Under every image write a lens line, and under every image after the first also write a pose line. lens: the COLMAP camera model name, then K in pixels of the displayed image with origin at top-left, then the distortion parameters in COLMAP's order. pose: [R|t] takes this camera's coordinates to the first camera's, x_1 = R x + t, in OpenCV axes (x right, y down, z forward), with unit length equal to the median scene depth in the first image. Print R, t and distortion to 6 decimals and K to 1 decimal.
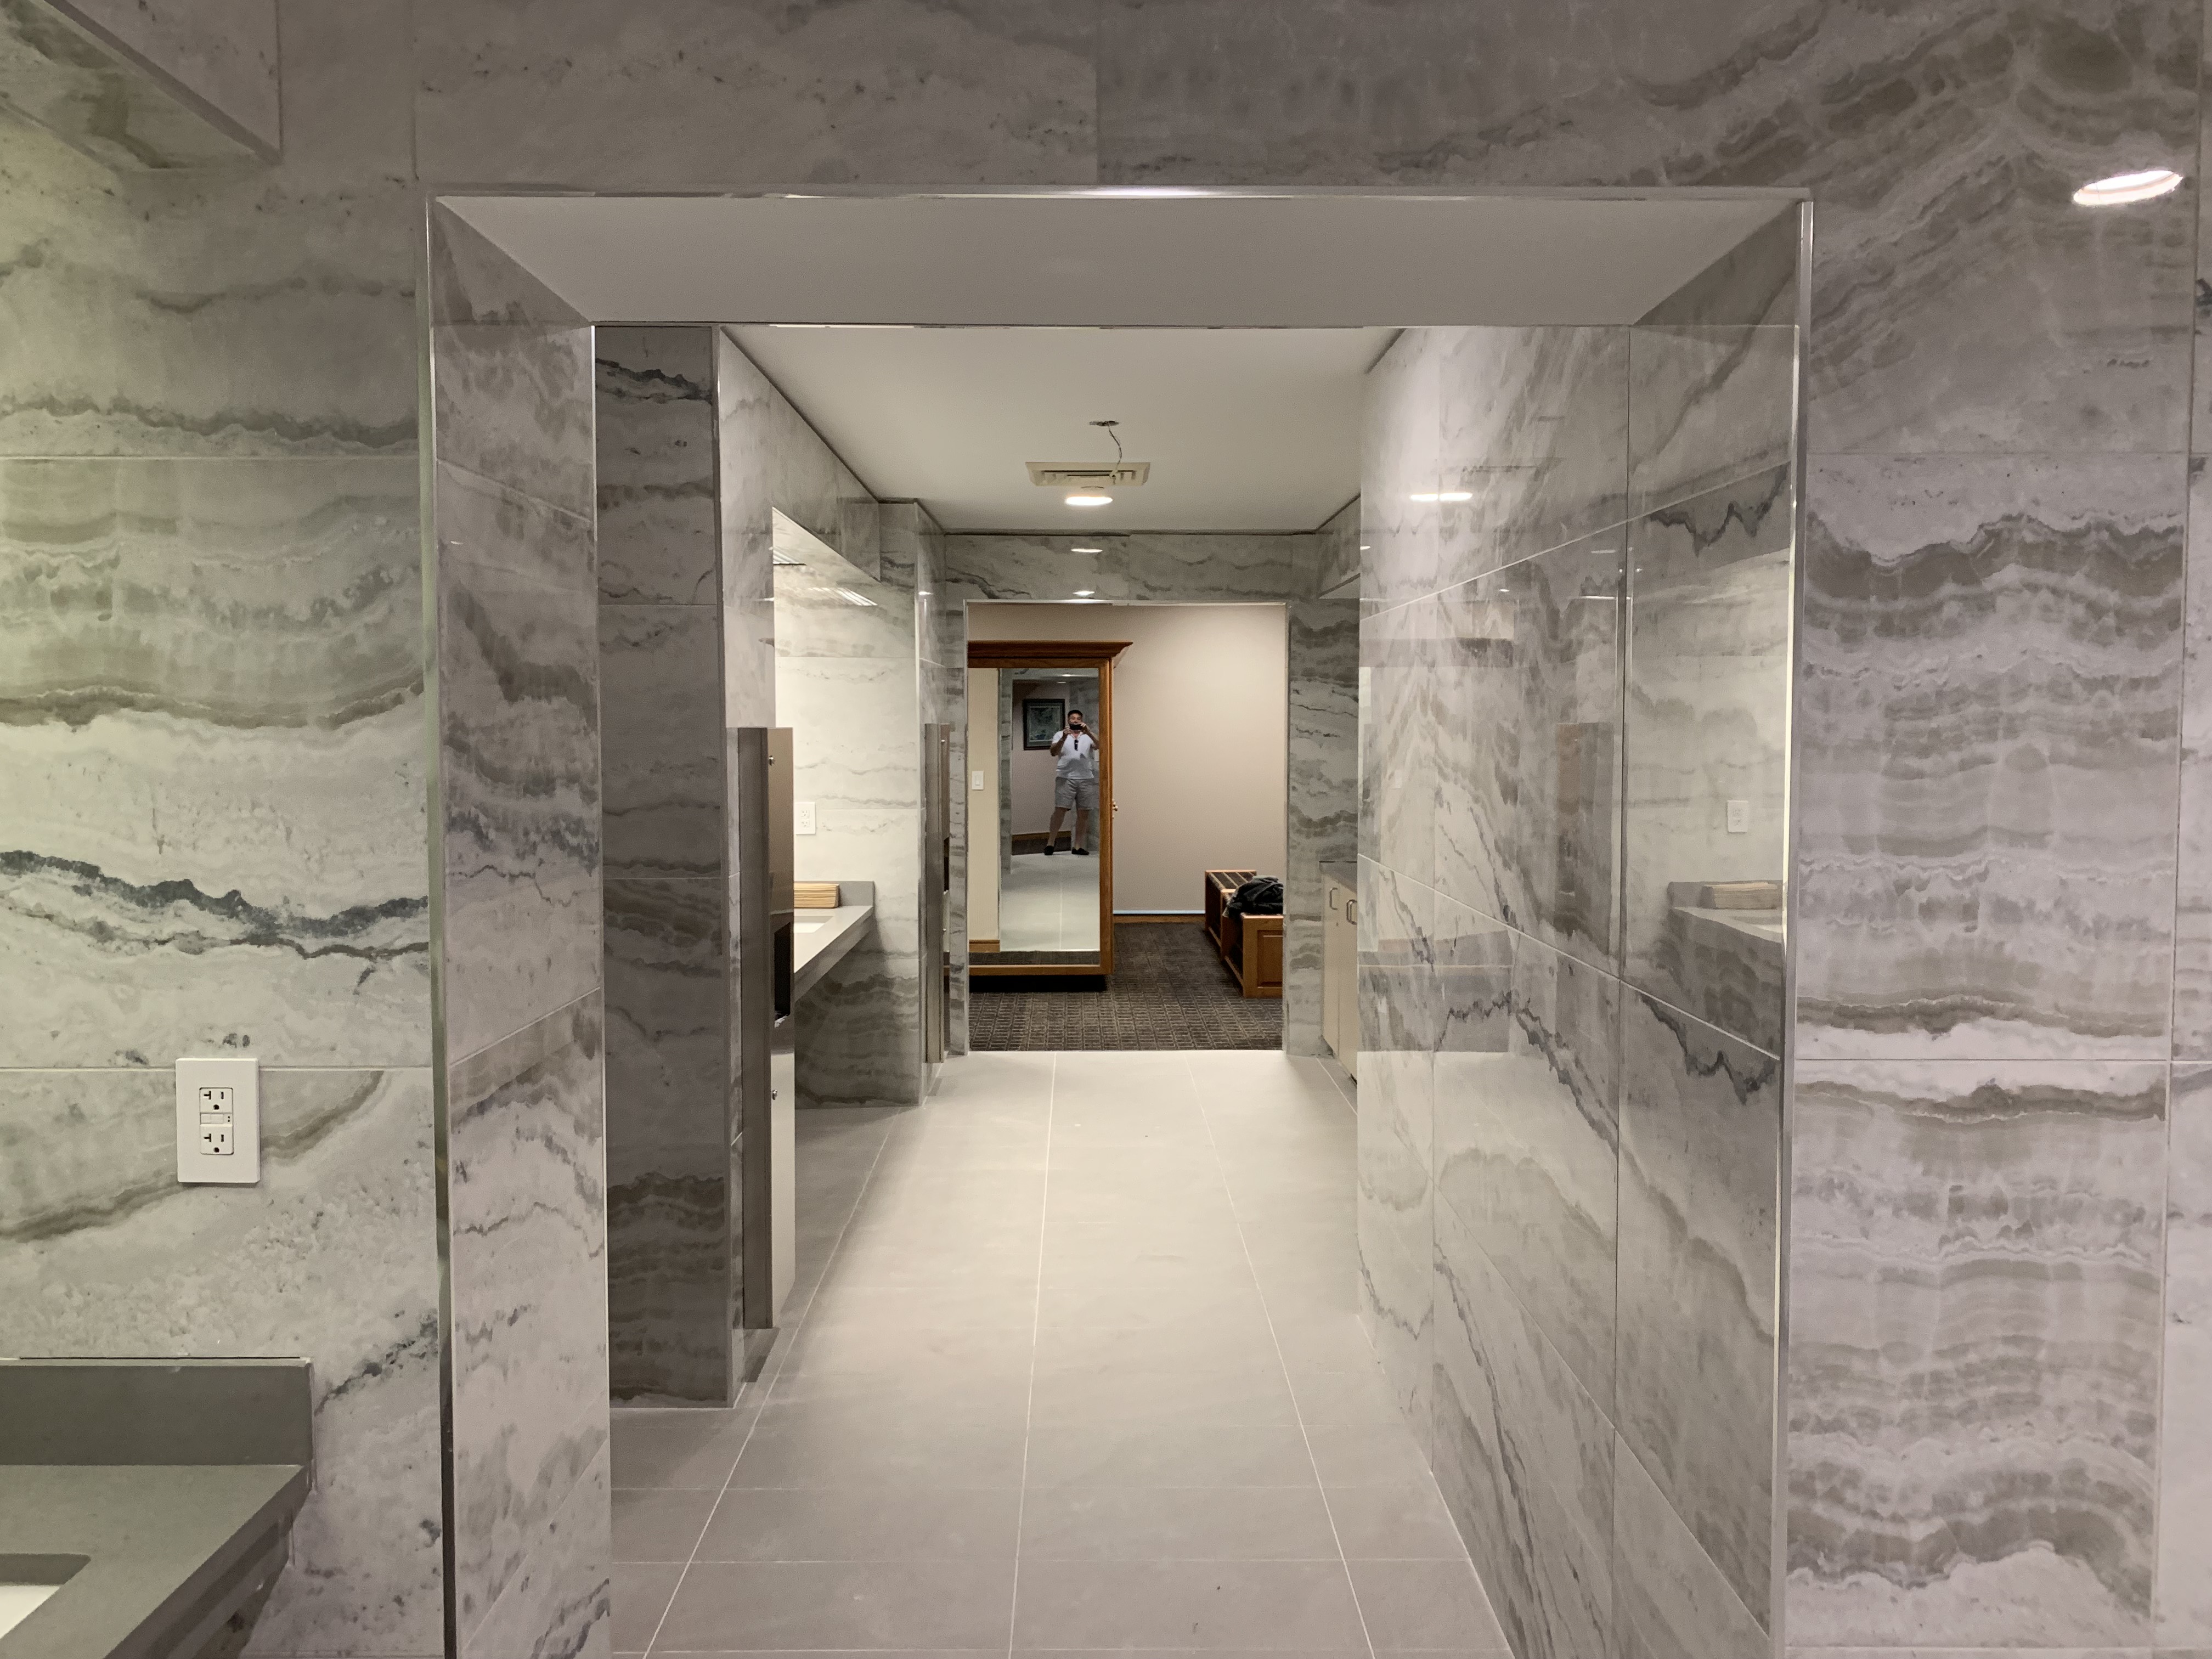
lens RADIAL K [[1697.0, 0, 1077.7], [0, 1697.0, 803.6], [0, 0, 1]] dist [0.025937, -0.027319]
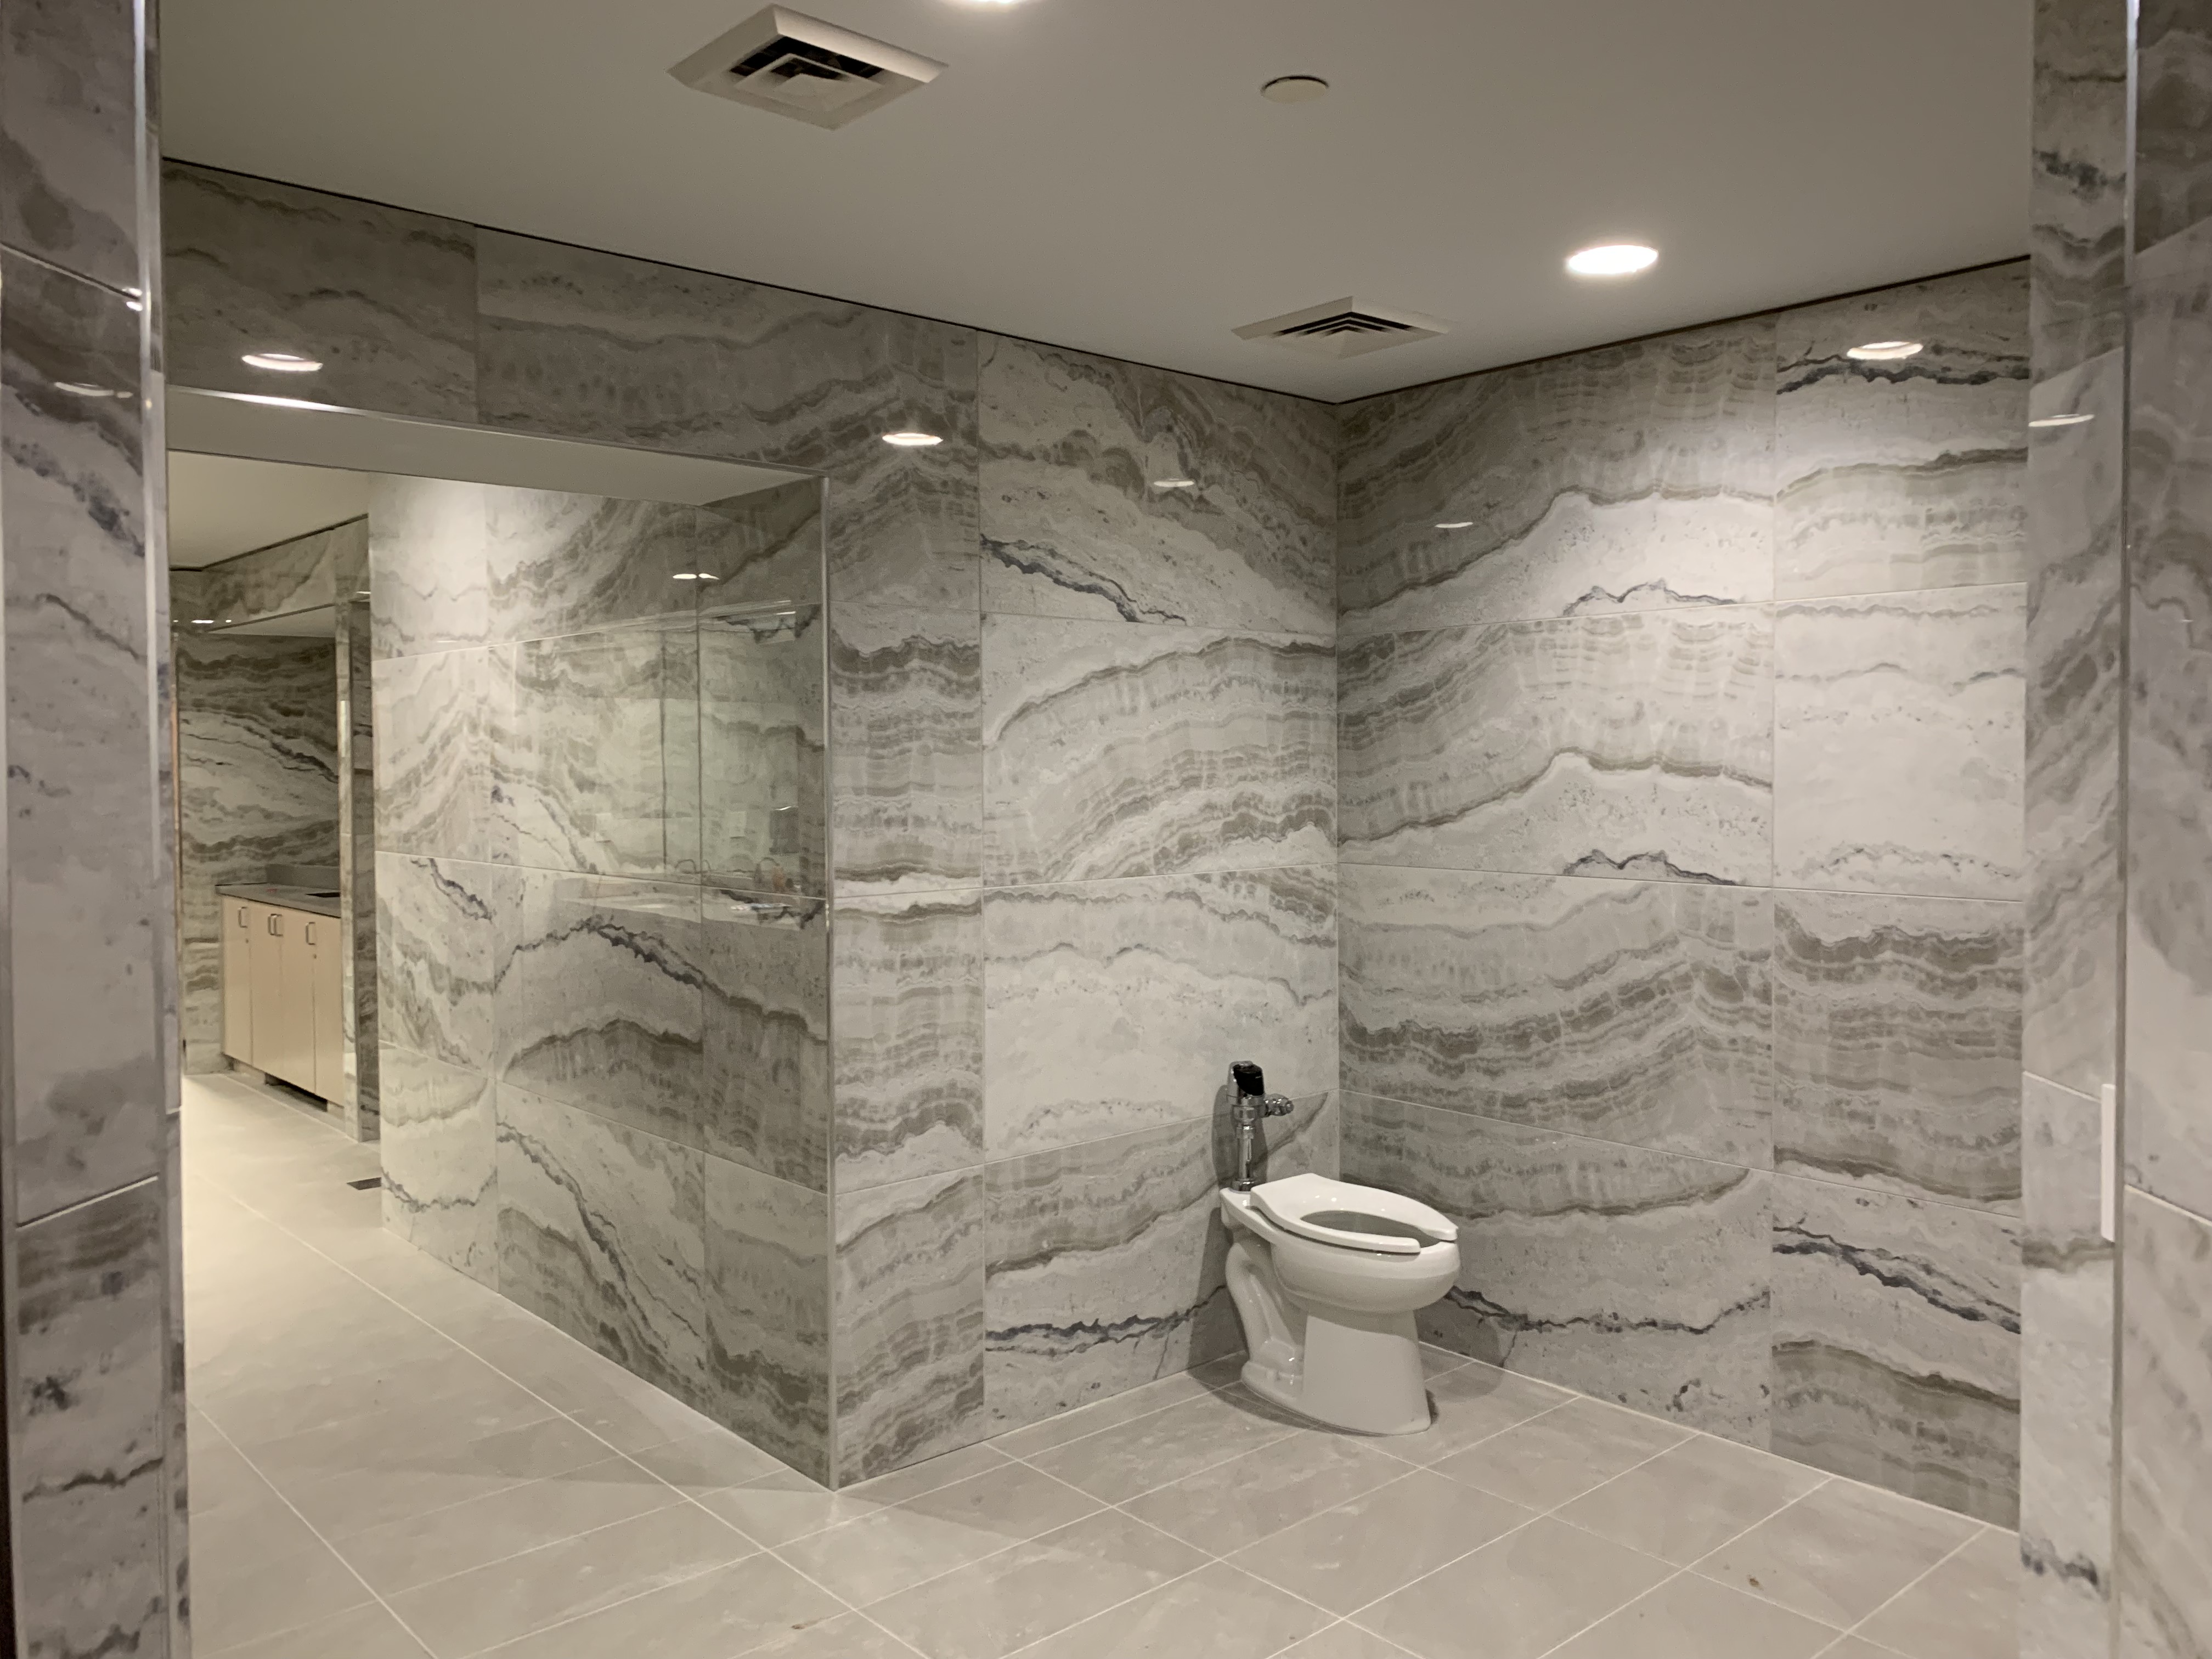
lens RADIAL K [[1697.0, 0, 1176.0], [0, 1697.0, 757.6], [0, 0, 1]] dist [0.025937, -0.027319]
pose [[0.725843, -0.002755, 0.687855, -0.670385], [0.037593, 0.998656, -0.035669, 0.070508], [-0.686832, 0.051748, 0.724971, -0.748191]]
